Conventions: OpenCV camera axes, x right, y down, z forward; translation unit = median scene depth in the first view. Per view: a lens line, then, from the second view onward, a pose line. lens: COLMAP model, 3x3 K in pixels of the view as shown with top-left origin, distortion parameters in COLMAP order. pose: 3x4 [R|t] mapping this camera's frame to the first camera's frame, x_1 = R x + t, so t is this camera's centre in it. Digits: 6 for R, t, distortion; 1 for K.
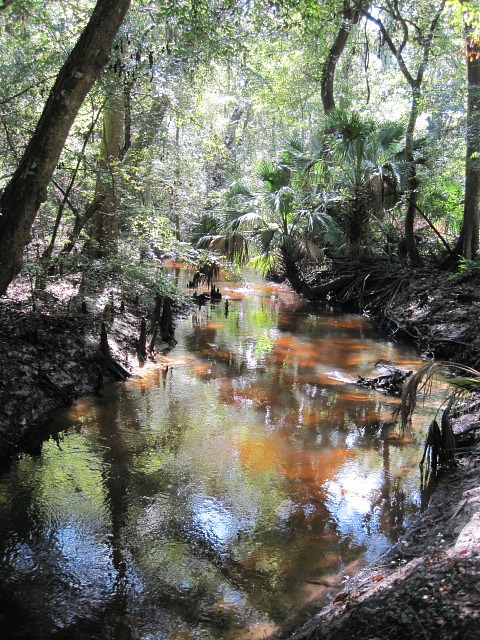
lens RADIAL K [[654.3, 0, 240.0], [0, 654.3, 320.0], [0, 0, 1]] dist [-0.134289, 0.013154]
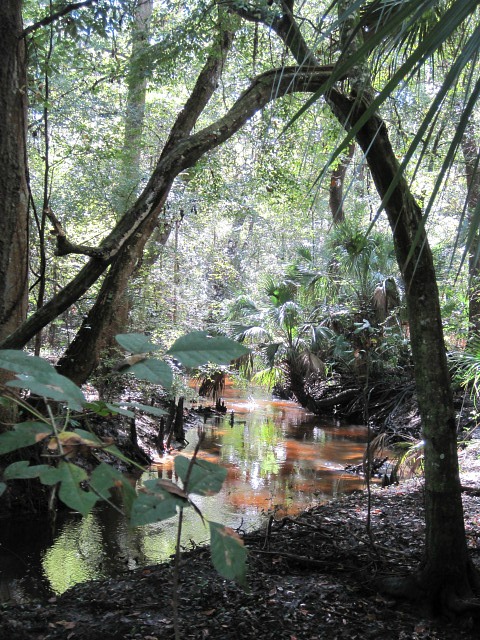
lens RADIAL K [[869.4, 0, 240.0], [0, 869.4, 320.0], [0, 0, 1]] dist [0.000270, -0.000778]
pose [[0.999989, 0.001899, -0.004319, -0.002713], [-0.002596, 0.985870, -0.167491, 0.052228], [0.003940, 0.167500, 0.985864, -0.336787]]
